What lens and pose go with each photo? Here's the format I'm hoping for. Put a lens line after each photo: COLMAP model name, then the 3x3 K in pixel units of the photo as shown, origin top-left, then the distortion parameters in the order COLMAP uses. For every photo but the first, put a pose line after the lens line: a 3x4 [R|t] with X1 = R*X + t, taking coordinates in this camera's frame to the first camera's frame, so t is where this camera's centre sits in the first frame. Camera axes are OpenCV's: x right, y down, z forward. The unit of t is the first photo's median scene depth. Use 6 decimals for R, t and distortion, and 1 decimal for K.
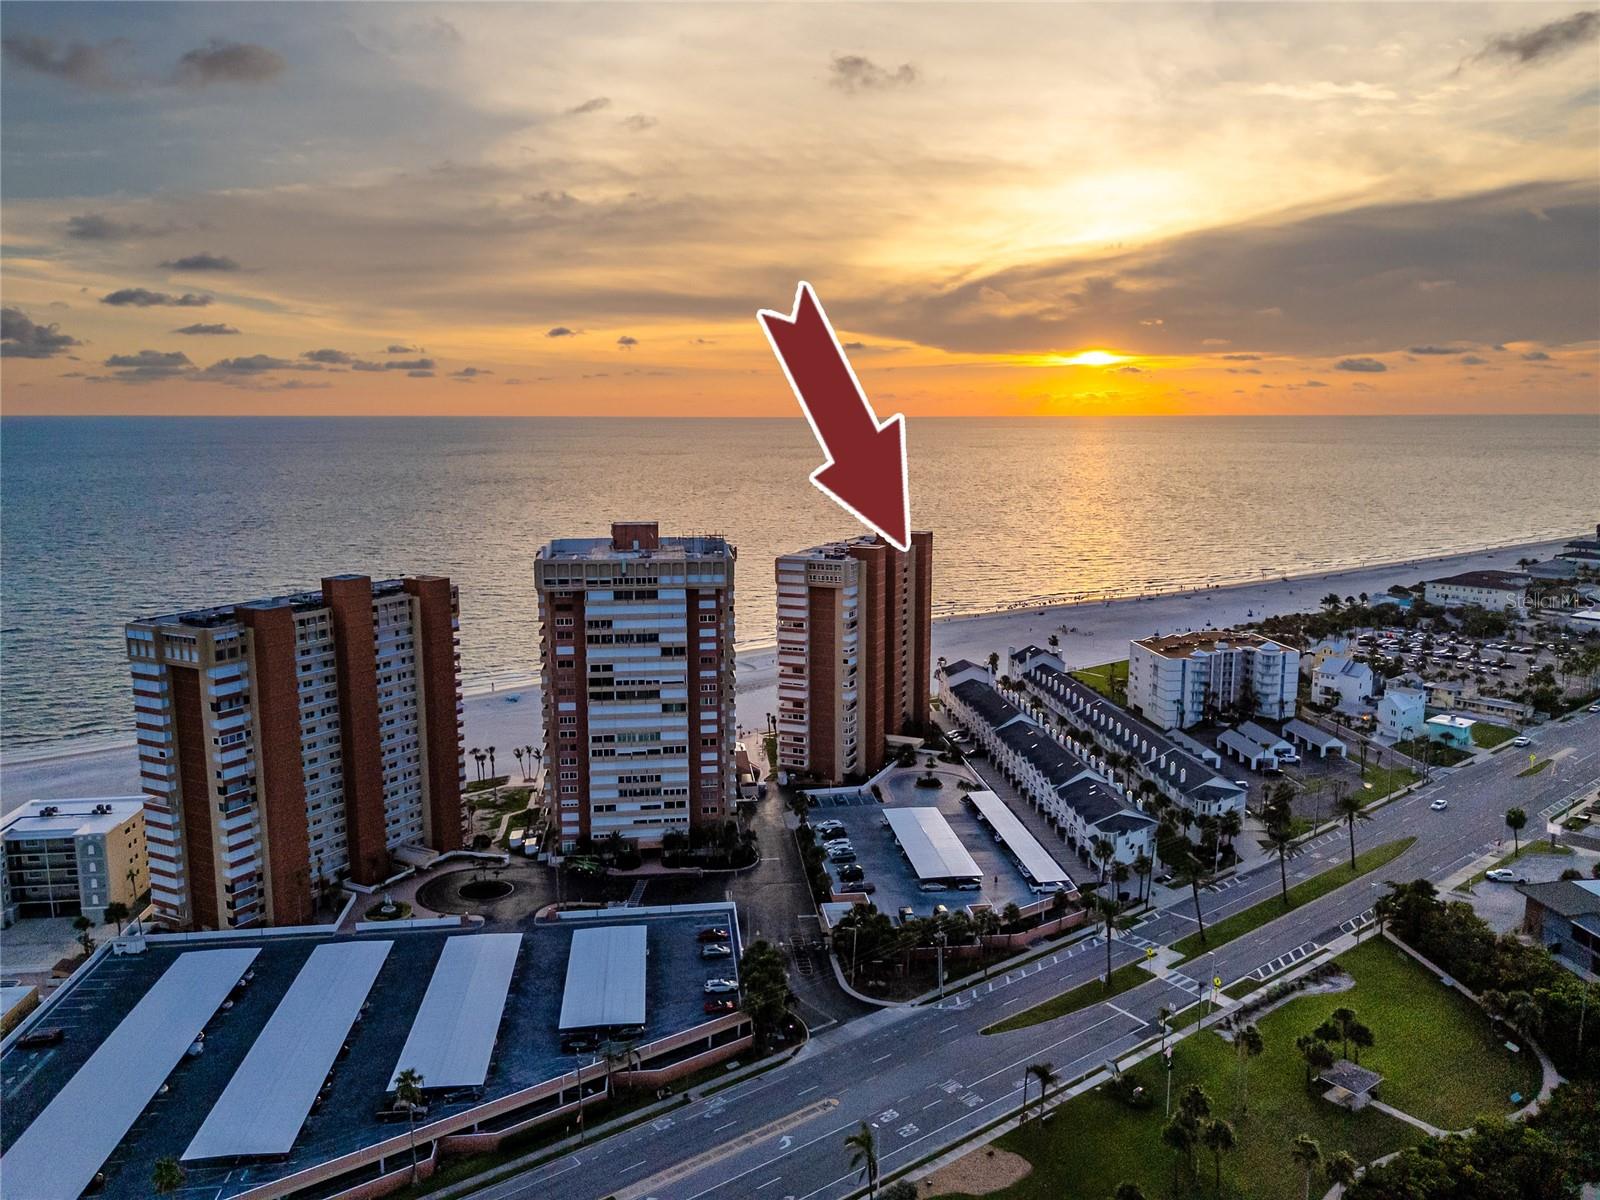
lens RADIAL K [[1235.0, 0, 798.9], [0, 1235.0, 594.7], [0, 0, 1]] dist [0.032201, -0.008850]
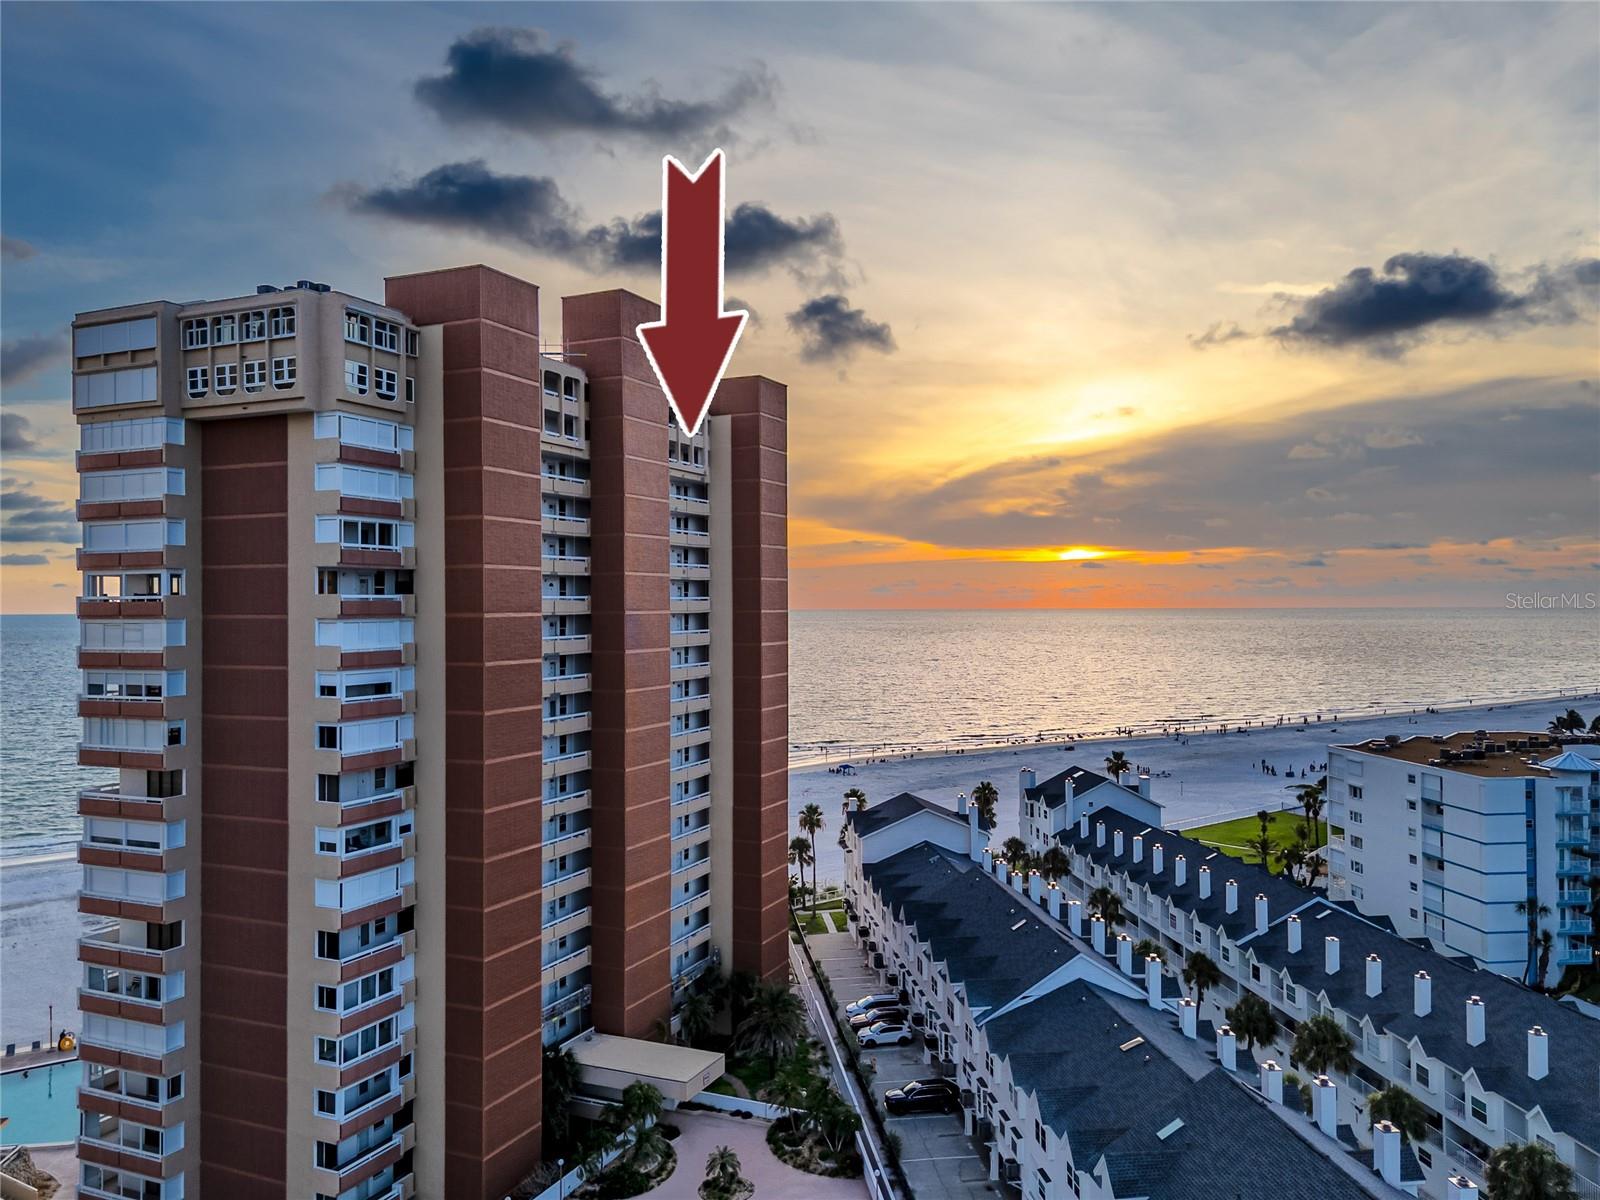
lens RADIAL K [[1235.0, 0, 810.6], [0, 1235.0, 605.2], [0, 0, 1]] dist [0.032201, -0.008850]
pose [[0.999907, -0.002984, 0.013300, 0.103161], [0.004953, 0.988589, -0.150554, 0.054329], [-0.012699, 0.150605, 0.988512, 0.637141]]
